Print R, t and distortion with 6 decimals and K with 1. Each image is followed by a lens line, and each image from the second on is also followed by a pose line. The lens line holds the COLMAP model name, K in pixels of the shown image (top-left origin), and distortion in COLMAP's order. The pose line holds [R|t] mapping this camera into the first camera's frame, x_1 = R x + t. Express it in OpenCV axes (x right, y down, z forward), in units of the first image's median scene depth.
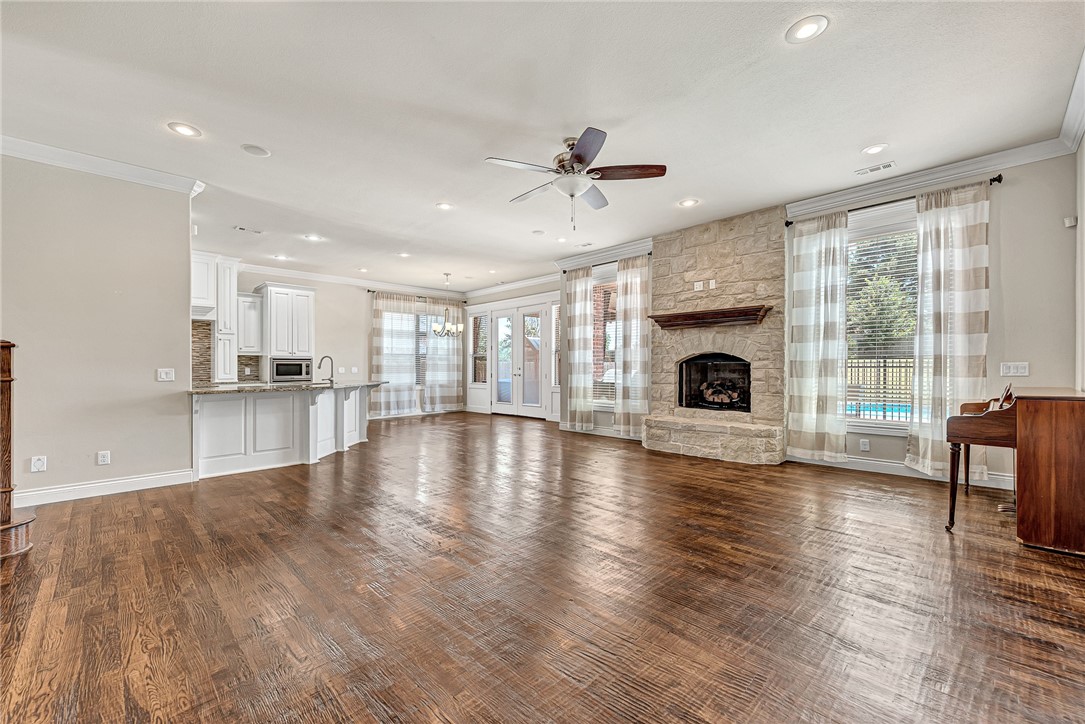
lens RADIAL K [[434.9, 0, 542.6], [0, 434.9, 364.6], [0, 0, 1]] dist [0.000148, -0.000966]
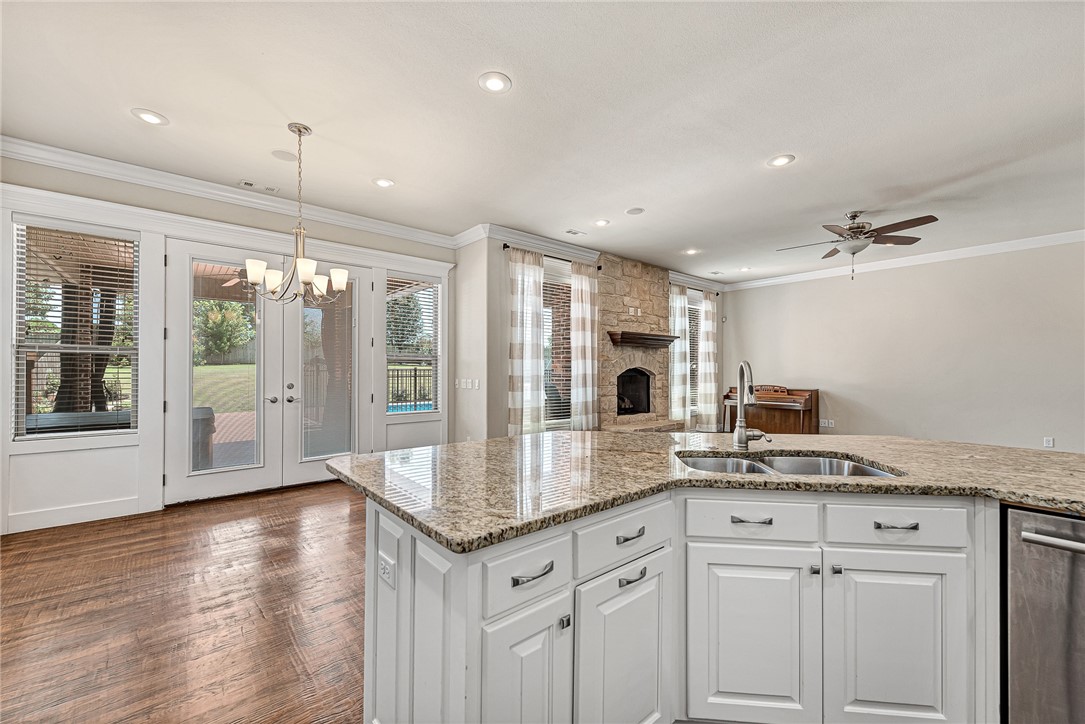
lens RADIAL K [[434.9, 0, 536.6], [0, 434.9, 372.6], [0, 0, 1]] dist [0.000148, -0.000966]
pose [[0.081681, 0.002782, 0.996655, -0.606883], [-0.004201, 0.999988, -0.002447, -0.007026], [-0.996650, -0.003988, 0.081691, 0.840422]]
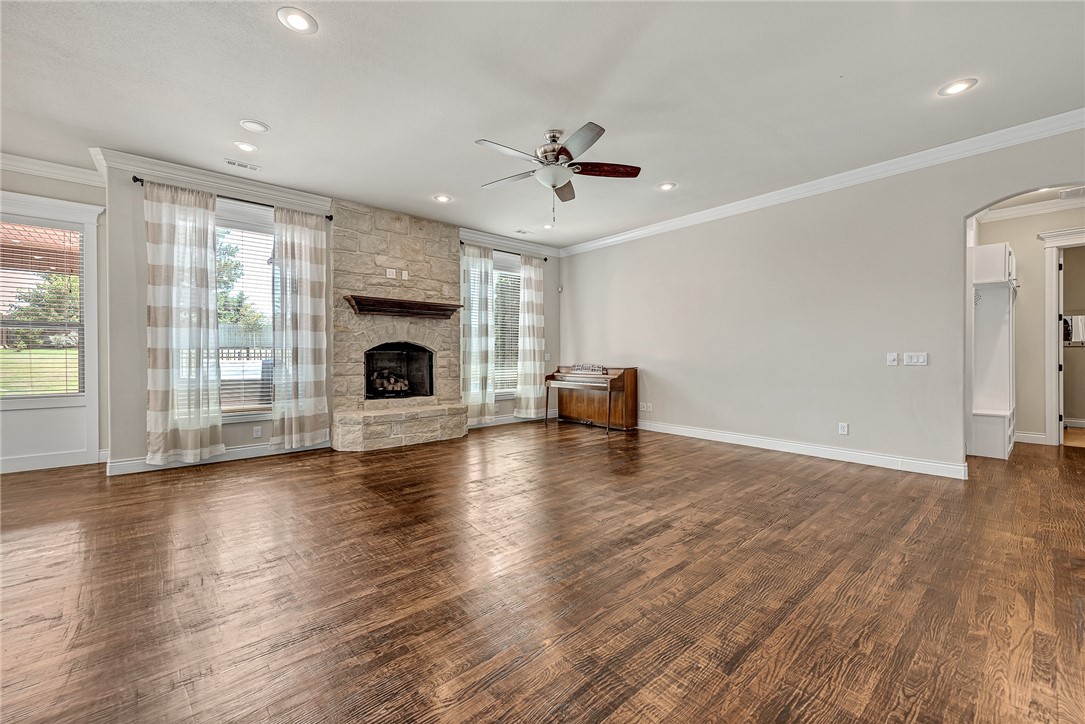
lens RADIAL K [[434.9, 0, 537.3], [0, 434.9, 360.6], [0, 0, 1]] dist [0.000148, -0.000966]
pose [[0.058709, -0.008177, 0.998242, -0.435294], [-0.004658, 0.999953, 0.008465, 0.004459], [-0.998264, -0.005147, 0.058668, 0.444202]]
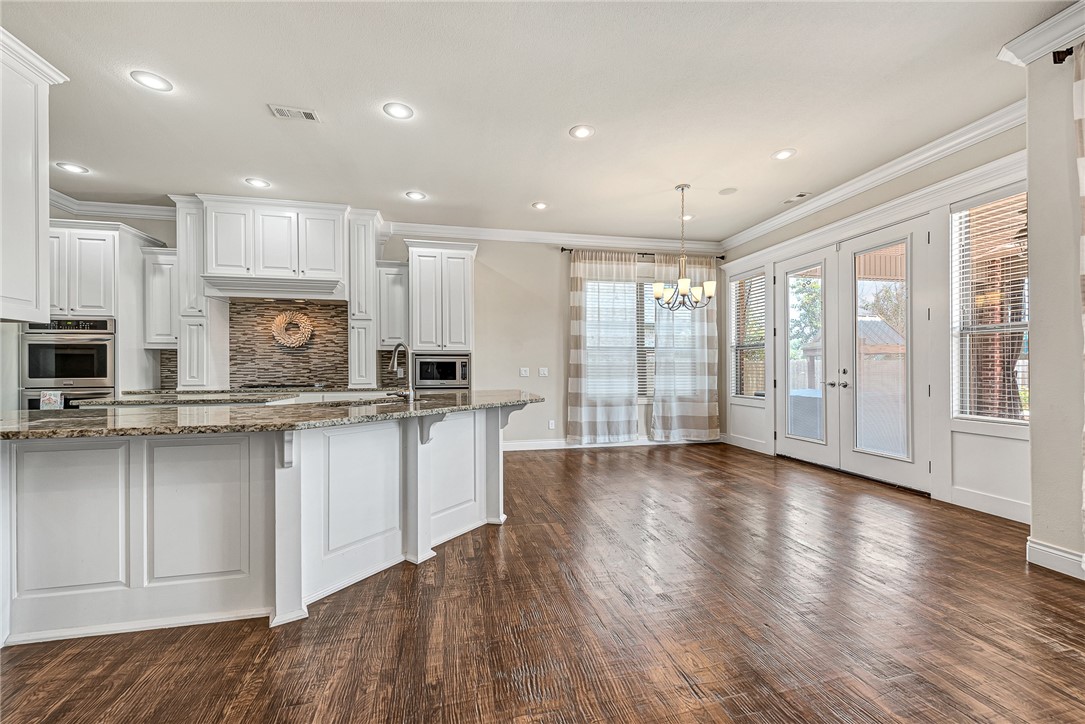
lens RADIAL K [[434.9, 0, 544.2], [0, 434.9, 357.0], [0, 0, 1]] dist [0.000148, -0.000966]
pose [[0.839319, -0.009813, -0.543550, -0.084405], [-0.000698, 0.999817, -0.019129, 0.002893], [0.543638, 0.016435, 0.839159, 0.515284]]
